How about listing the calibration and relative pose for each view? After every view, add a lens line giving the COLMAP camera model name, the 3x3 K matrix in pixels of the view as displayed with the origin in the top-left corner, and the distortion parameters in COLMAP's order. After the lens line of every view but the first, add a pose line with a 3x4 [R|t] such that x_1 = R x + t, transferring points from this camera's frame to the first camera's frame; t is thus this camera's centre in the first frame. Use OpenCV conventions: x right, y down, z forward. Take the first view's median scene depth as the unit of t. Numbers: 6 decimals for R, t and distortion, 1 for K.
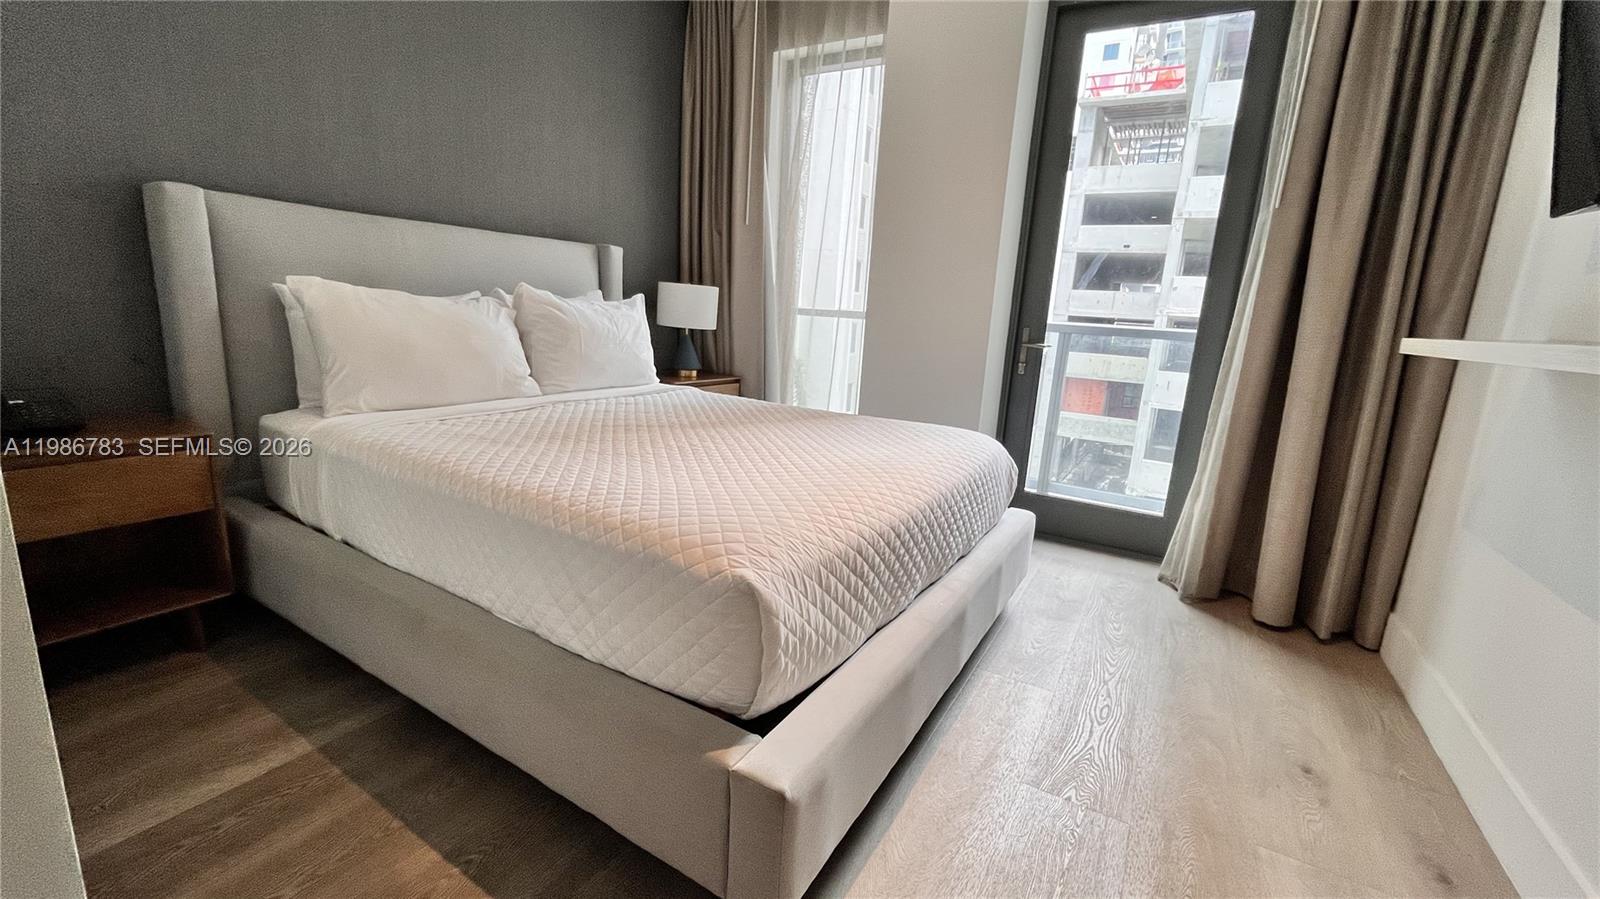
lens RADIAL K [[663.6, 0, 793.9], [0, 663.6, 452.0], [0, 0, 1]] dist [-0.001877, 0.000090]
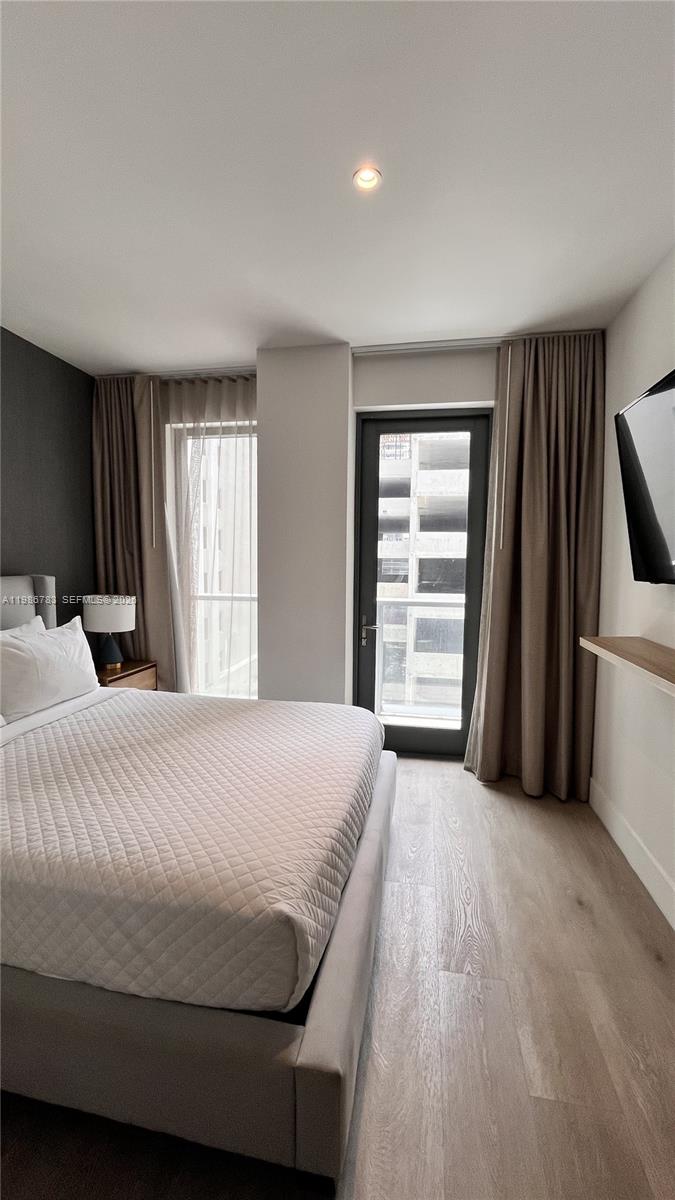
lens RADIAL K [[502.0, 0, 337.5], [0, 502.0, 600.0], [0, 0, 1]] dist [-0.000884, -0.000066]
pose [[0.934660, -0.075523, 0.347429, -0.132039], [0.115187, 0.988797, -0.094937, -0.162466], [-0.336367, 0.128753, 0.932888, -0.057036]]
